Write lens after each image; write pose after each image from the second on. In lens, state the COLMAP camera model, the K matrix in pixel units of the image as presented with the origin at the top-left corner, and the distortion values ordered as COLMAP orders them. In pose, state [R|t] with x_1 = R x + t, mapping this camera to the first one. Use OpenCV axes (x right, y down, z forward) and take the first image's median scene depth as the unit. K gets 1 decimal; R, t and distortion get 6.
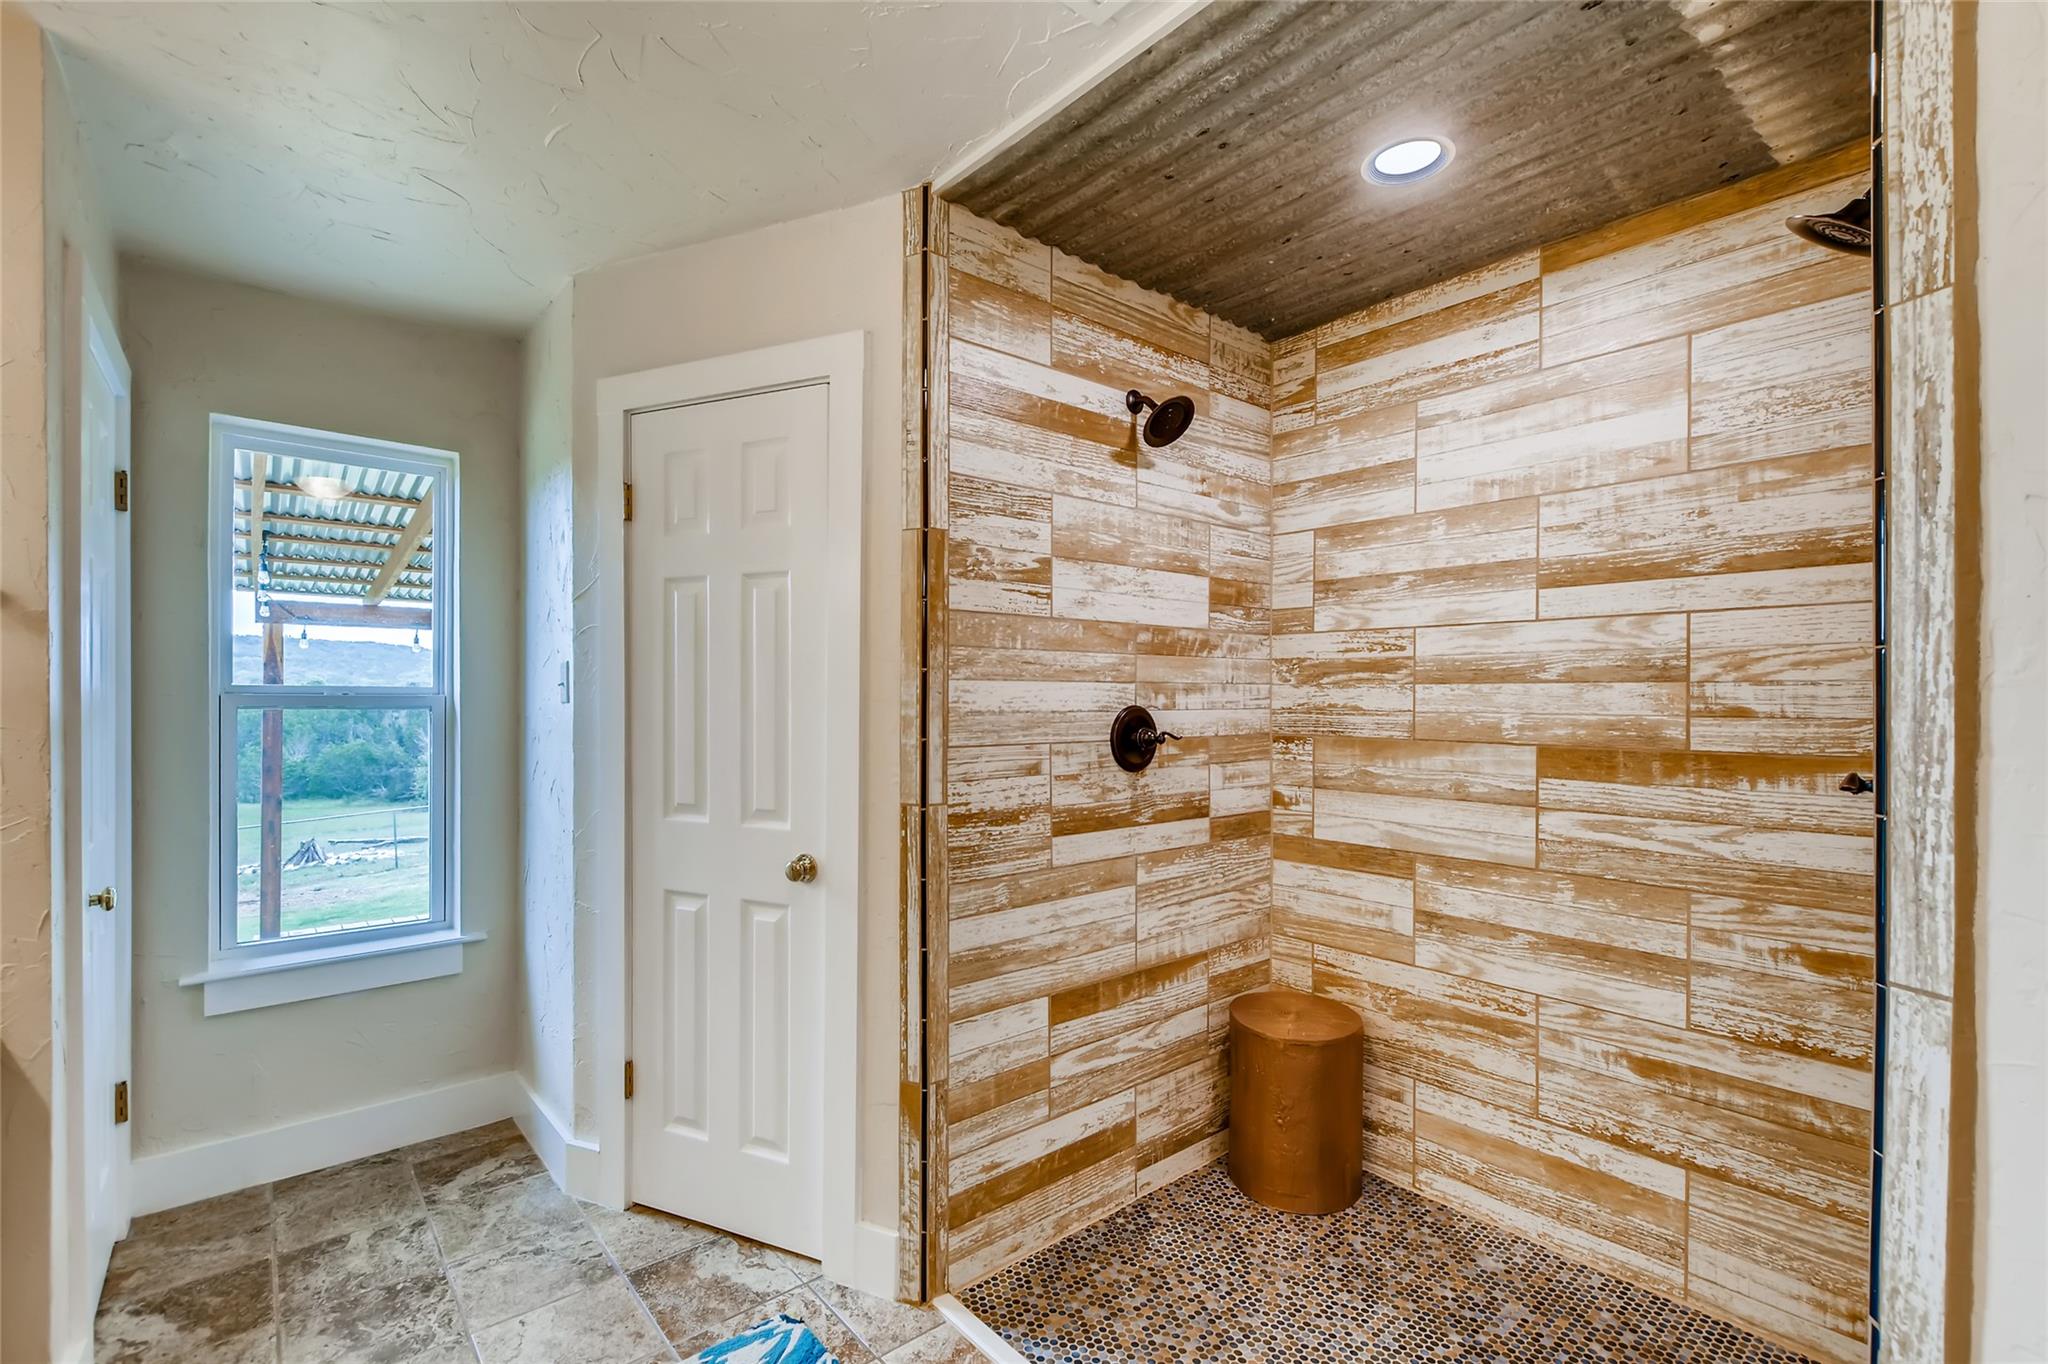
lens RADIAL K [[911.2, 0, 1018.4], [0, 911.2, 698.5], [0, 0, 1]] dist [0.008520, -0.007344]
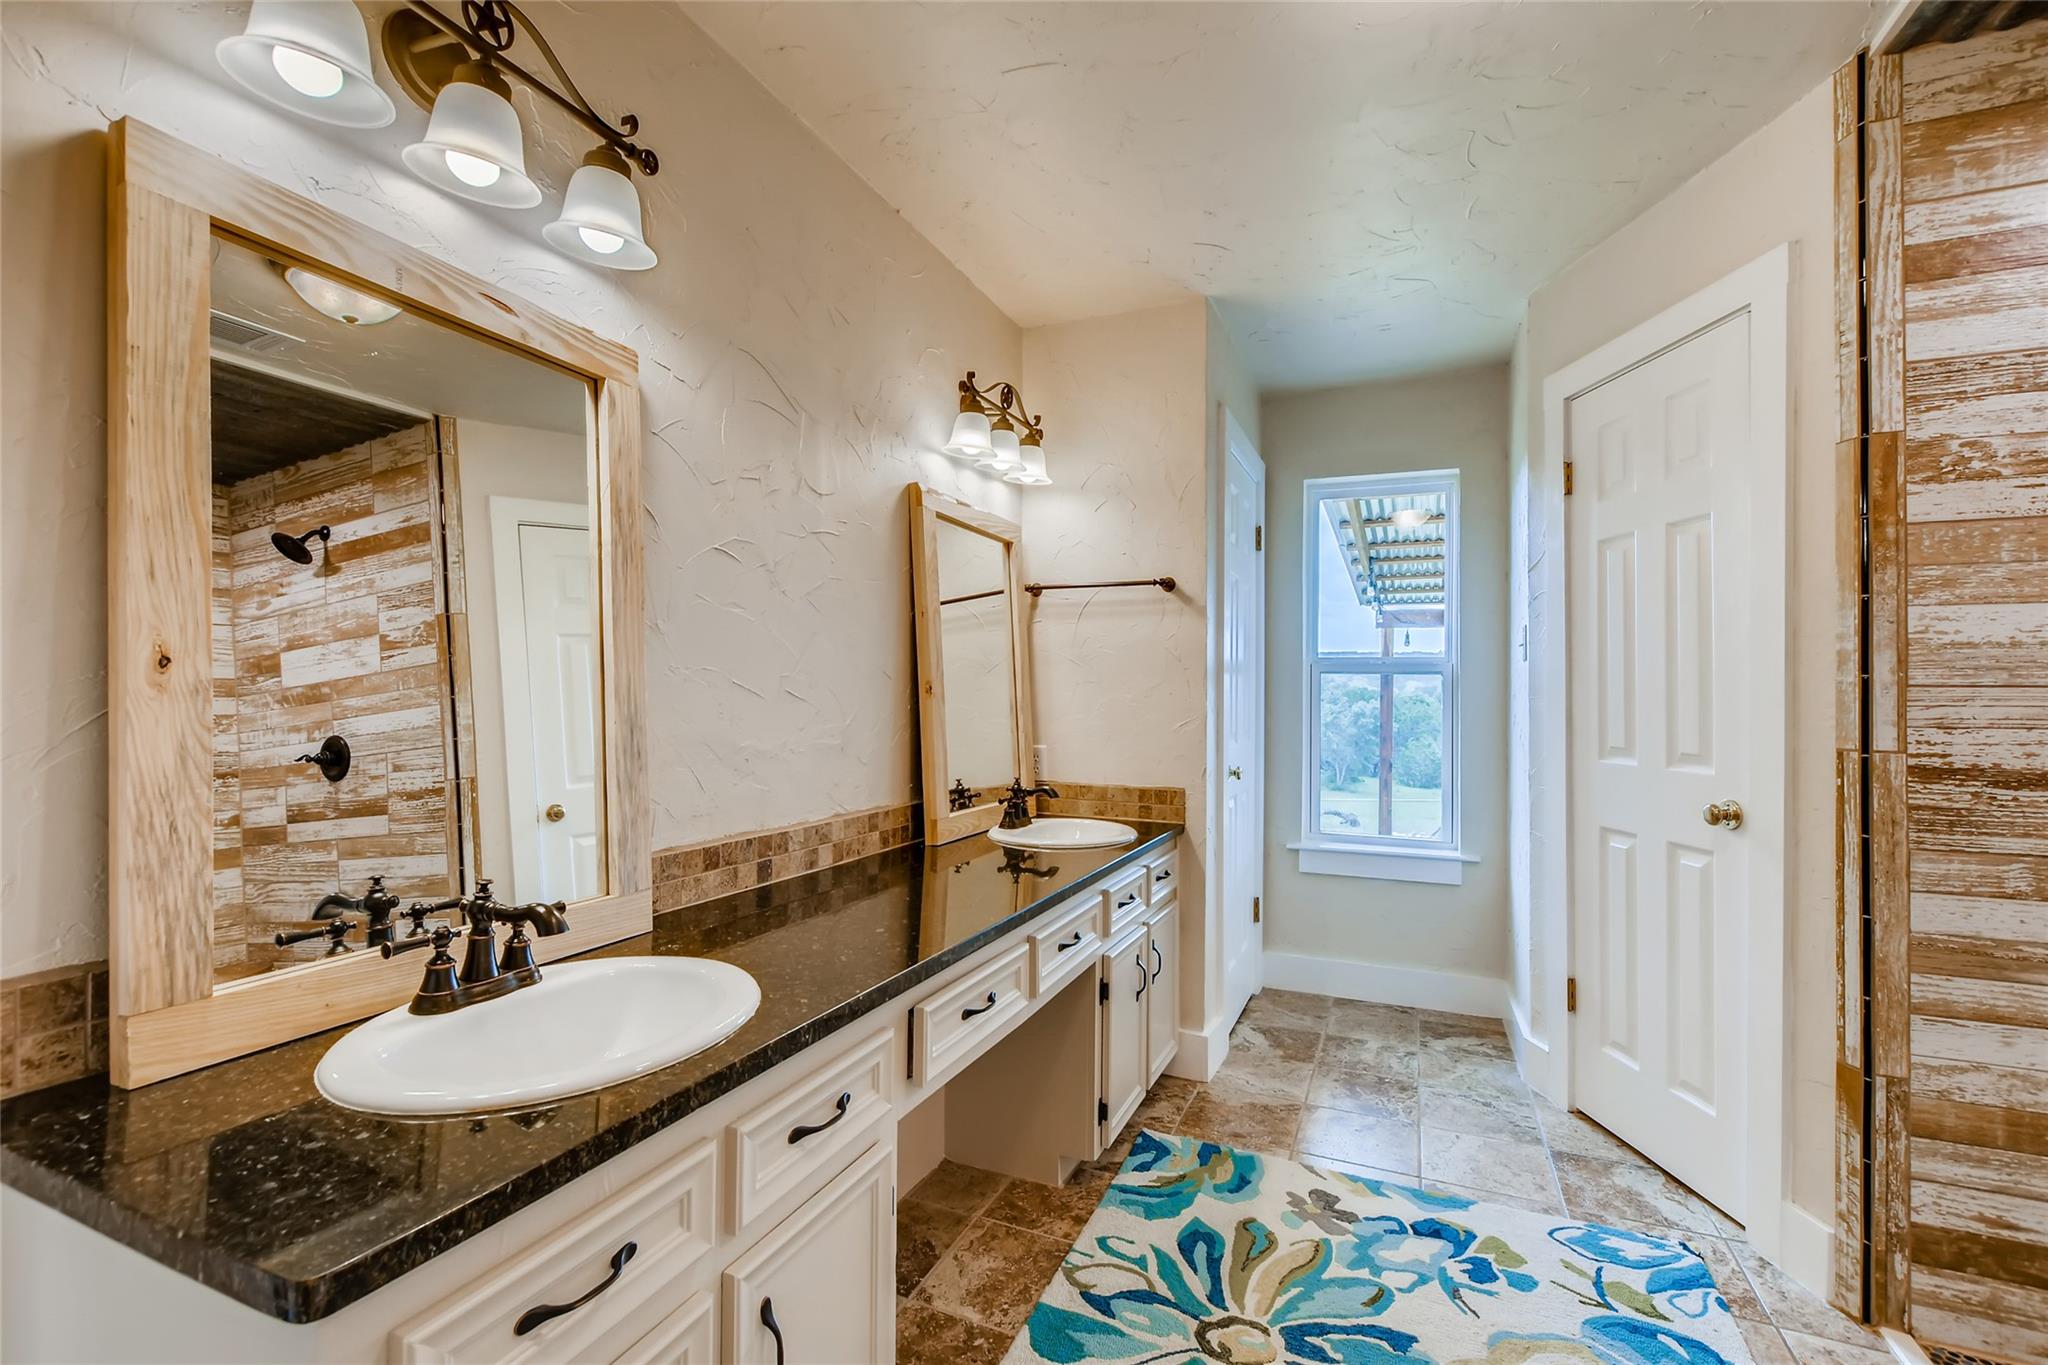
lens RADIAL K [[911.2, 0, 1018.4], [0, 911.2, 699.0], [0, 0, 1]] dist [0.008520, -0.007344]
pose [[0.434884, 0.000453, -0.900487, 0.320417], [-0.011735, 0.999918, -0.005164, 0.078113], [0.900410, 0.012813, 0.434853, -0.112090]]
